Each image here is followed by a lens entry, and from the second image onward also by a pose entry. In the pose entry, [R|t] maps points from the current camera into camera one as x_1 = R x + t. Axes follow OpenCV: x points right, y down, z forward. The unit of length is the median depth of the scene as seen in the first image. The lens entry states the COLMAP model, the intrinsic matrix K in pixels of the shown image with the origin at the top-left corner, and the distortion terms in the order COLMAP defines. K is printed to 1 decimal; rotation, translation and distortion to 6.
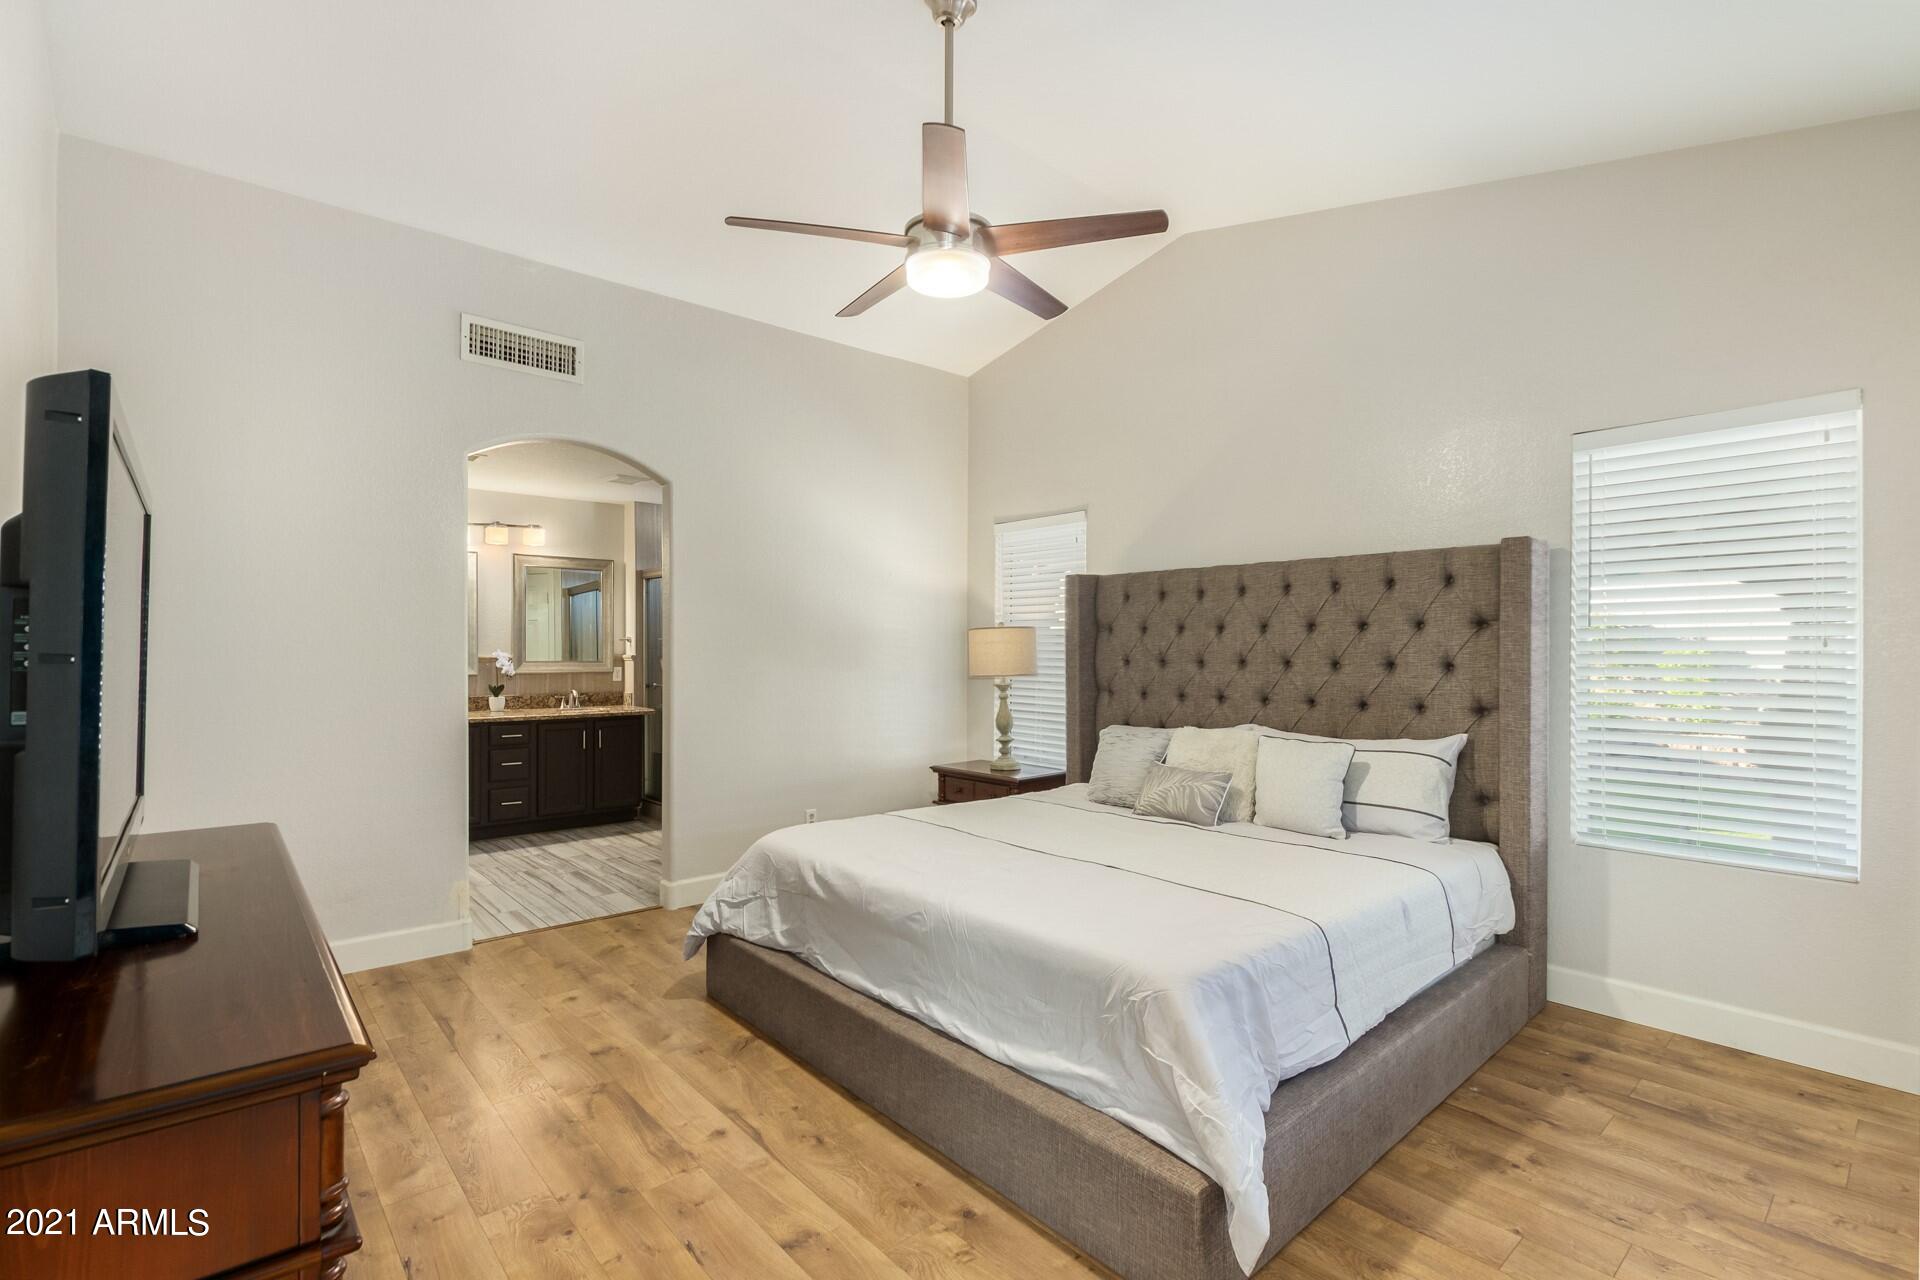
lens RADIAL K [[882.7, 0, 969.9], [0, 882.7, 644.5], [0, 0, 1]] dist [-0.000072, 0.000213]
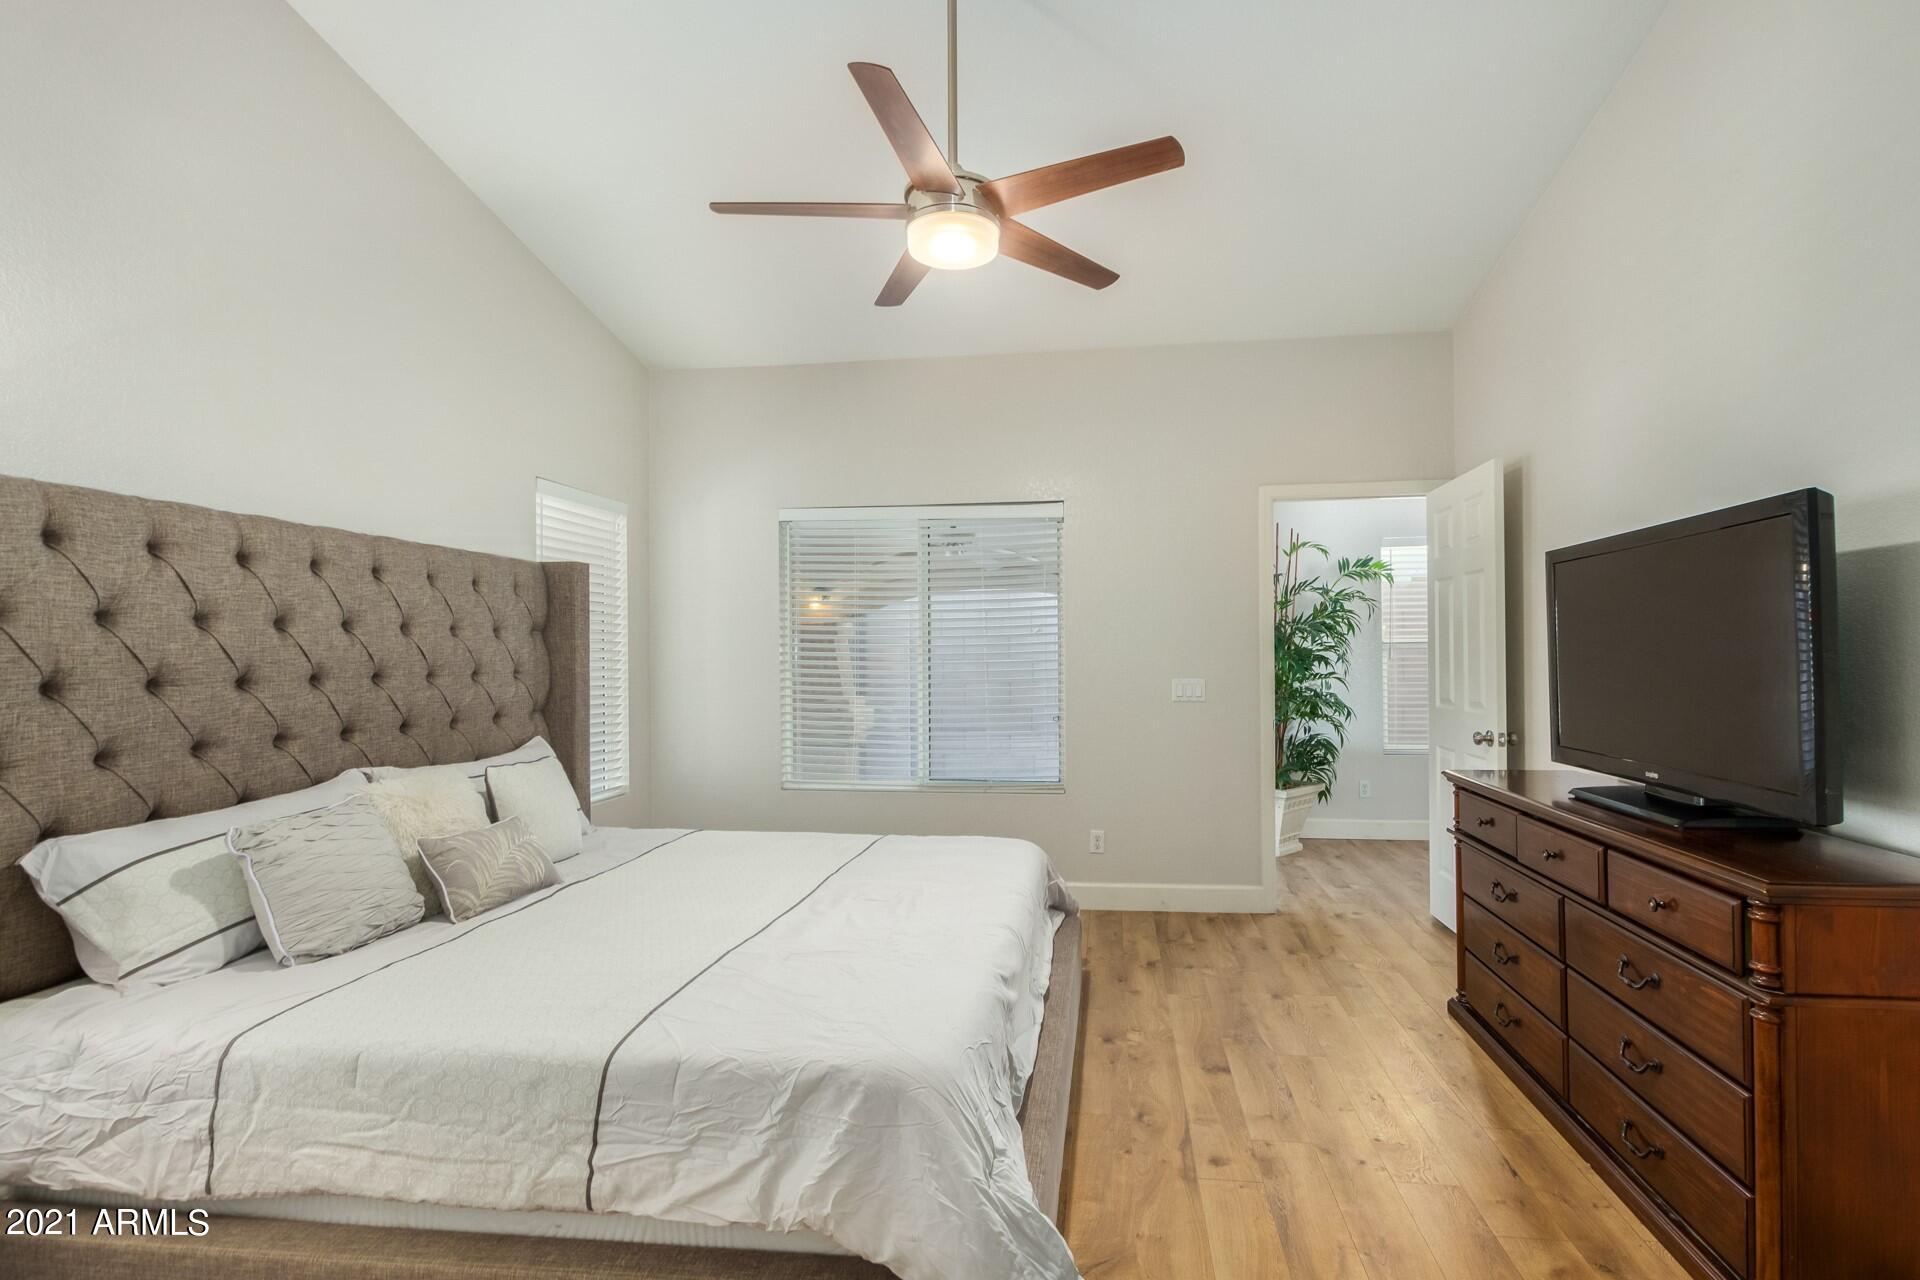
lens RADIAL K [[882.7, 0, 973.8], [0, 882.7, 642.1], [0, 0, 1]] dist [-0.000072, 0.000213]
pose [[-0.636249, 0.014230, 0.771353, -0.860888], [0.000901, 0.999843, -0.017702, 0.009585], [-0.771483, -0.010568, -0.636162, 1.814998]]
